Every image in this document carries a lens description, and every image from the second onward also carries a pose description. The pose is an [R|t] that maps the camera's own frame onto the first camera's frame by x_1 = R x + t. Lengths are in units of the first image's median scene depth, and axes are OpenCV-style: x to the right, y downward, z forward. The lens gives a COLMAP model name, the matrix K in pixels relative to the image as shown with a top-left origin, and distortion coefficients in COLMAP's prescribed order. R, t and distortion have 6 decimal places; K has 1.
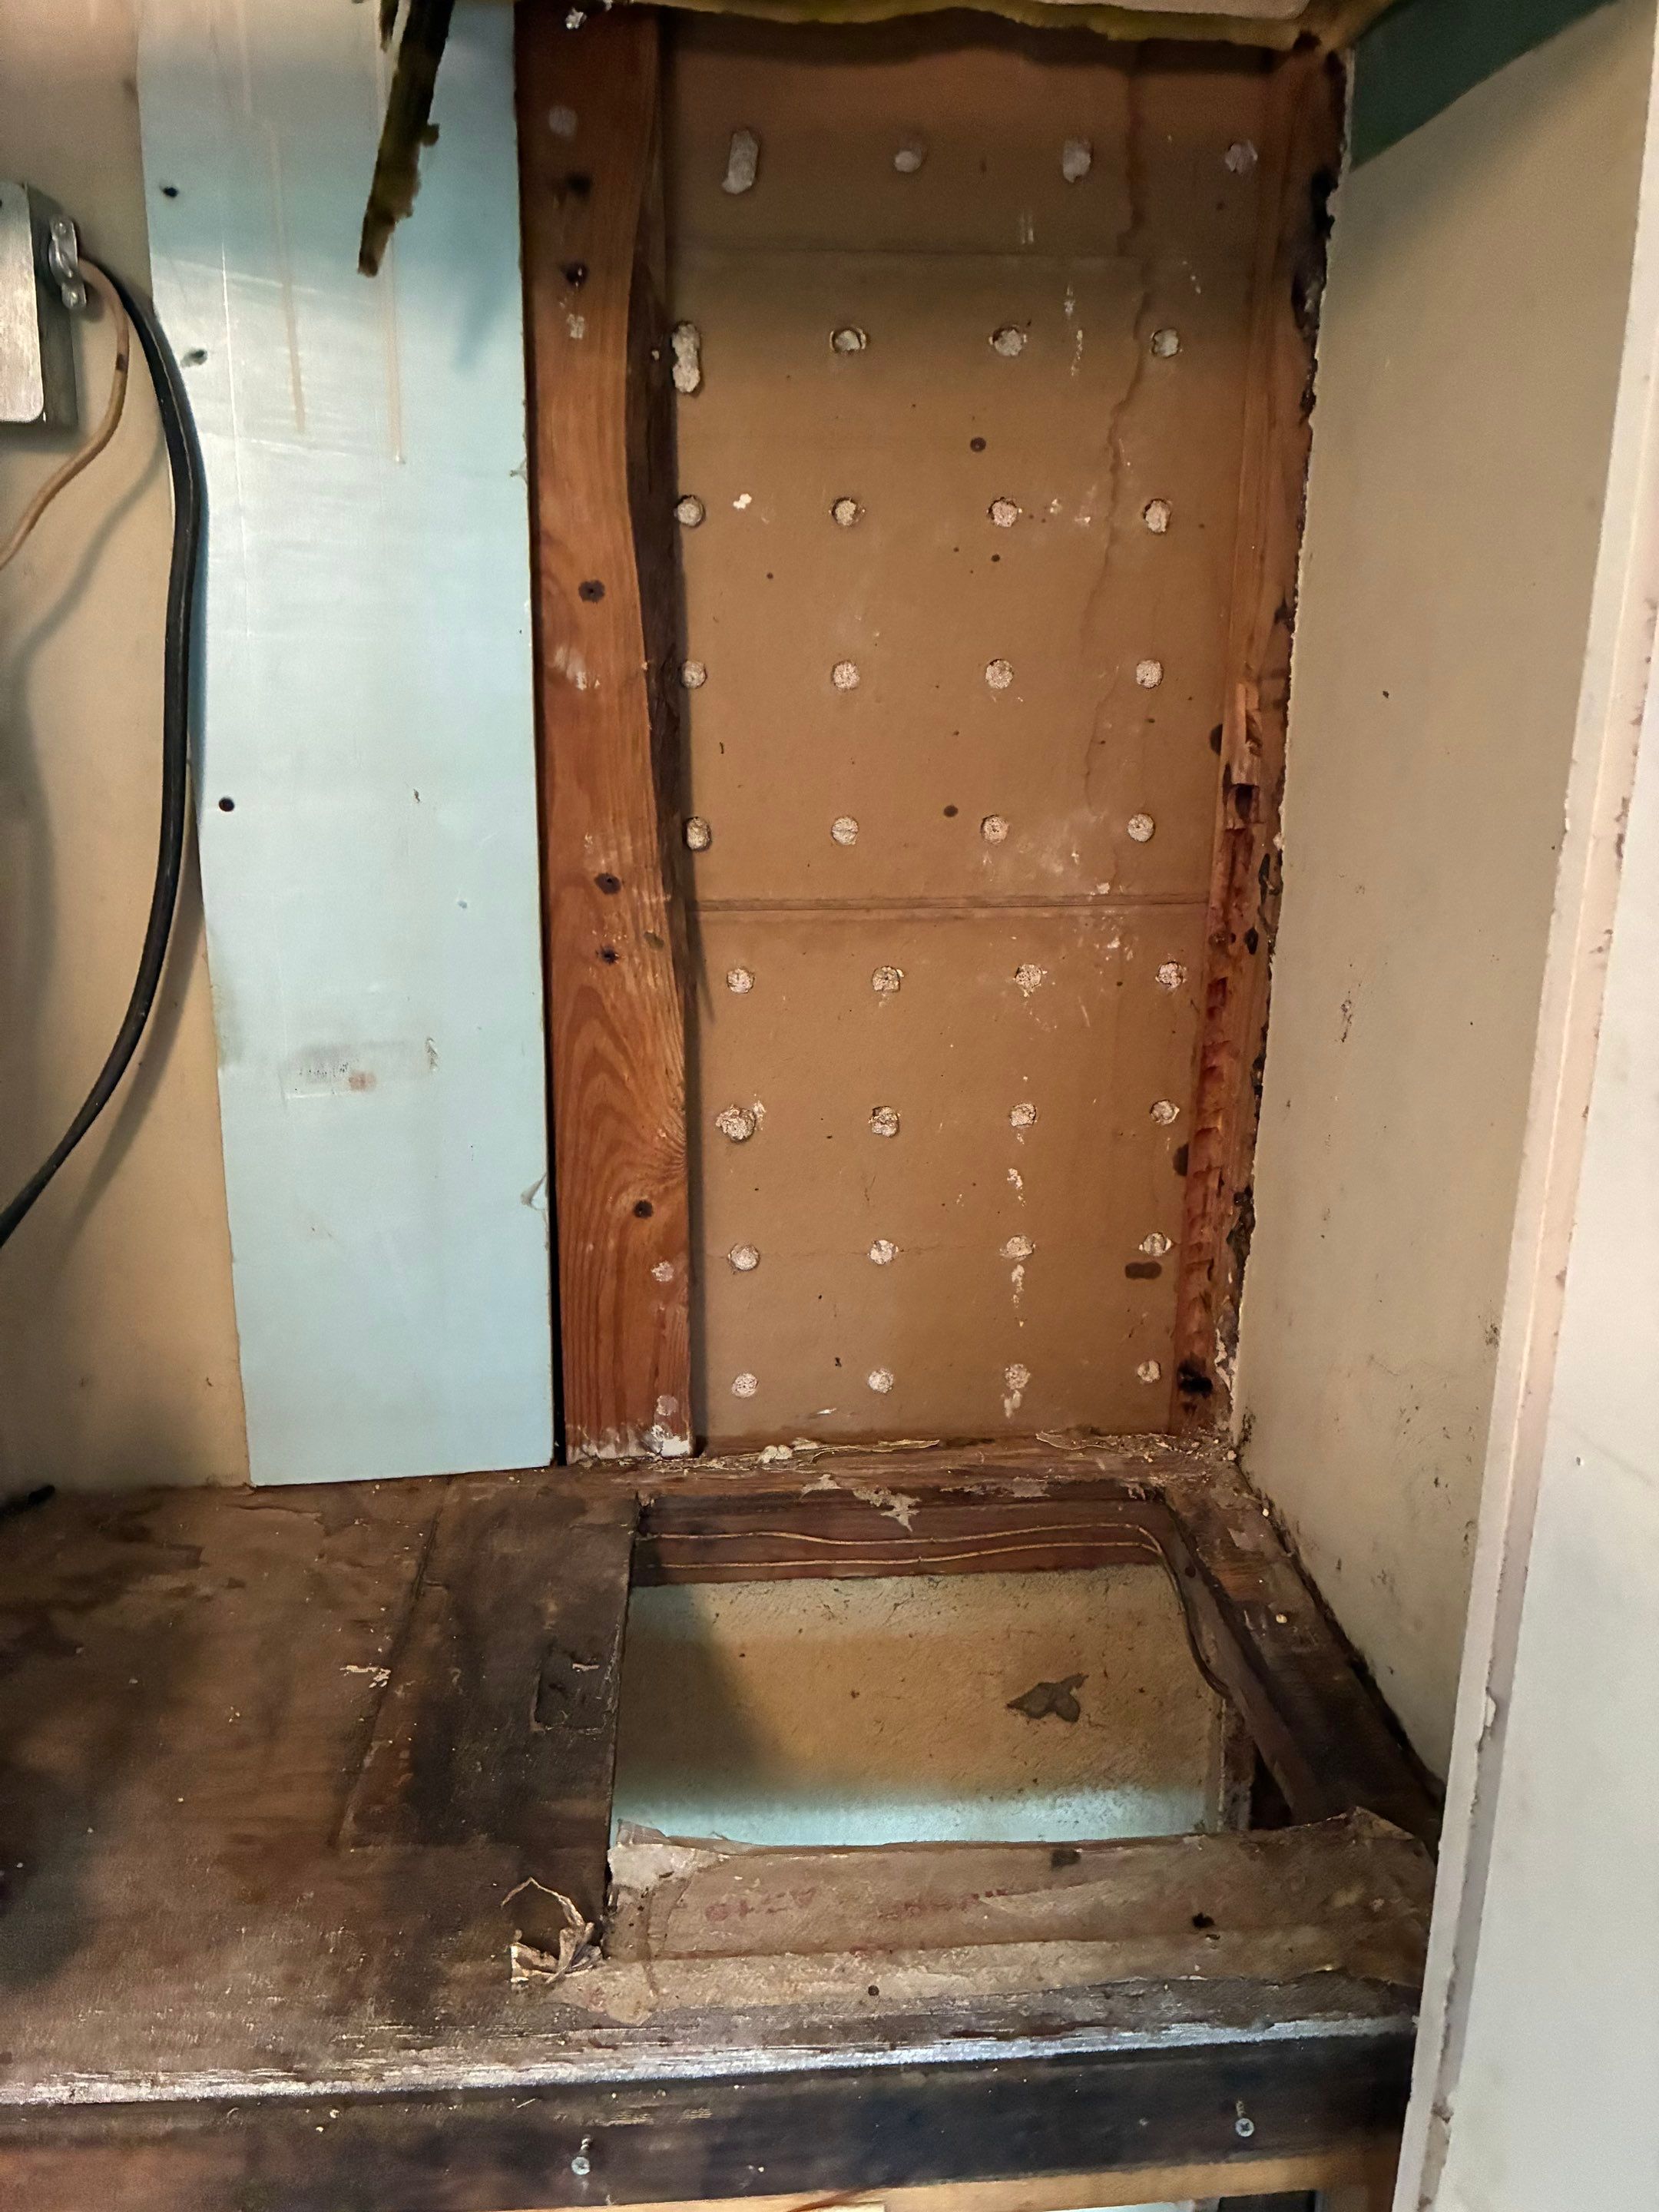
lens RADIAL K [[1665.0, 0, 849.5], [0, 1665.0, 1093.8], [0, 0, 1]] dist [0.062071, -0.087309]
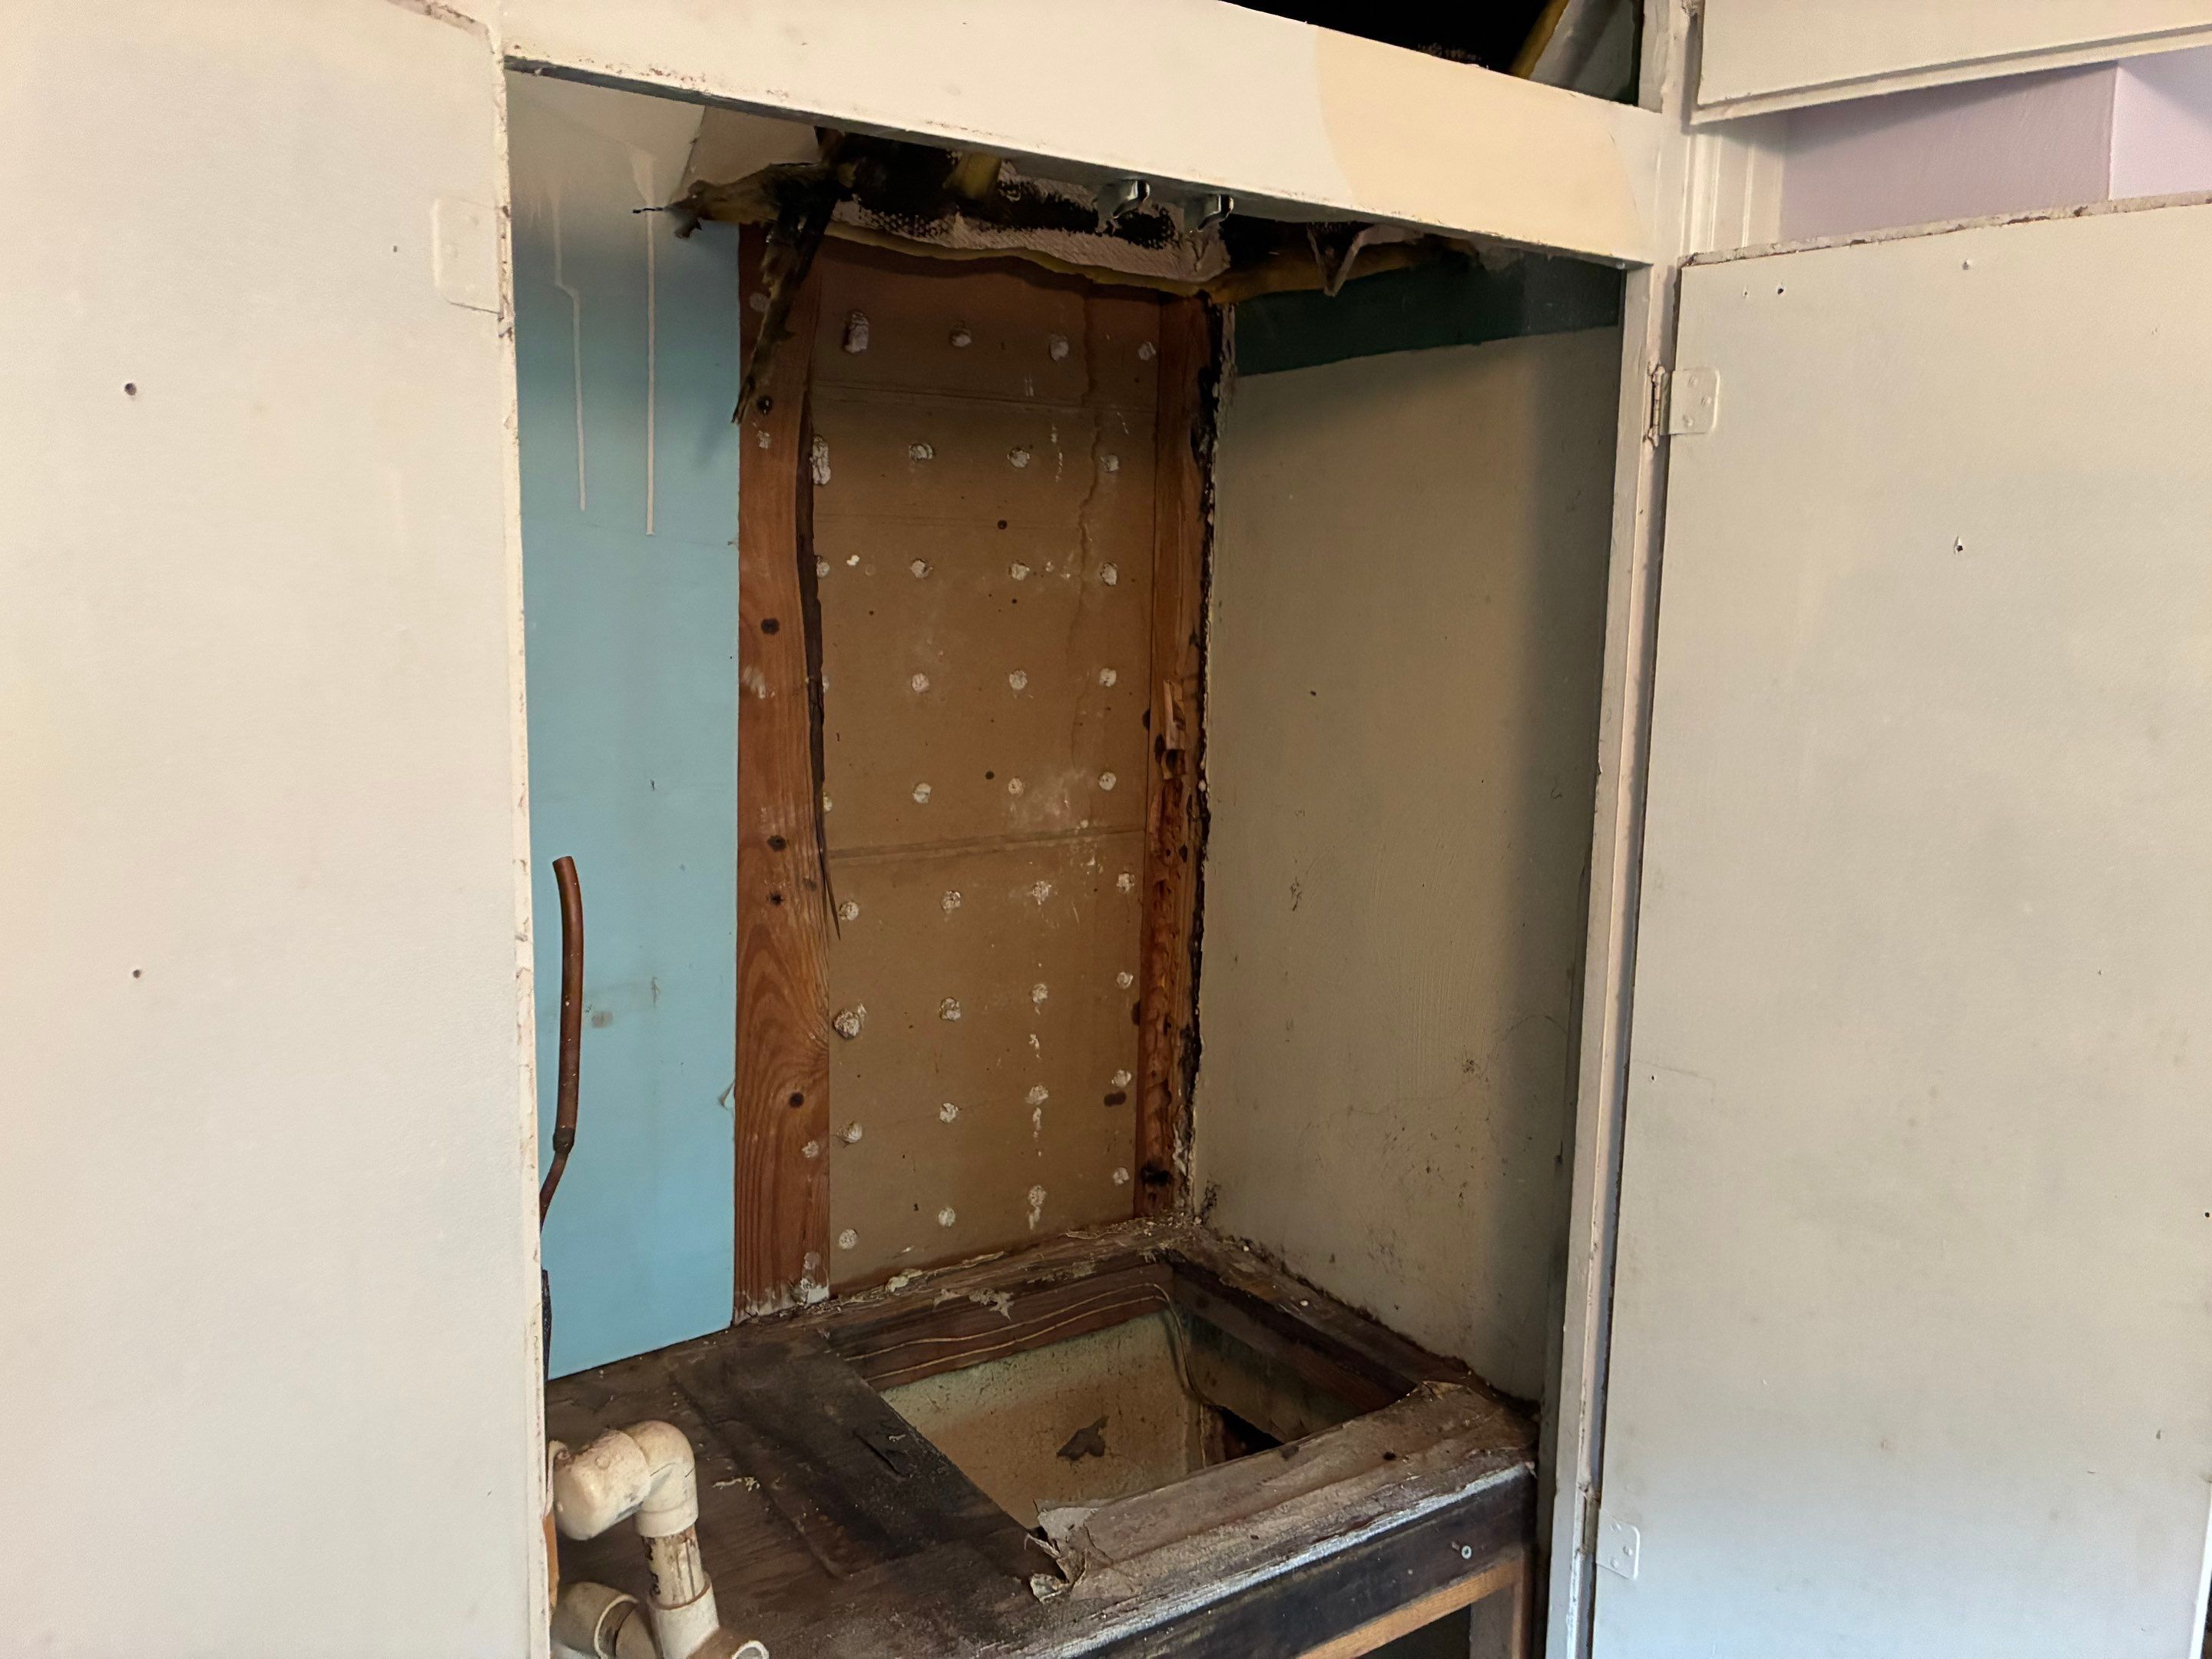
lens RADIAL K [[1679.8, 0, 1095.8], [0, 1679.8, 819.6], [0, 0, 1]] dist [0.031441, -0.014541]
pose [[0.871473, -0.060136, 0.486743, -0.550142], [0.121601, 0.987959, -0.095657, 0.010168], [-0.475130, 0.142551, 0.868292, -0.243559]]
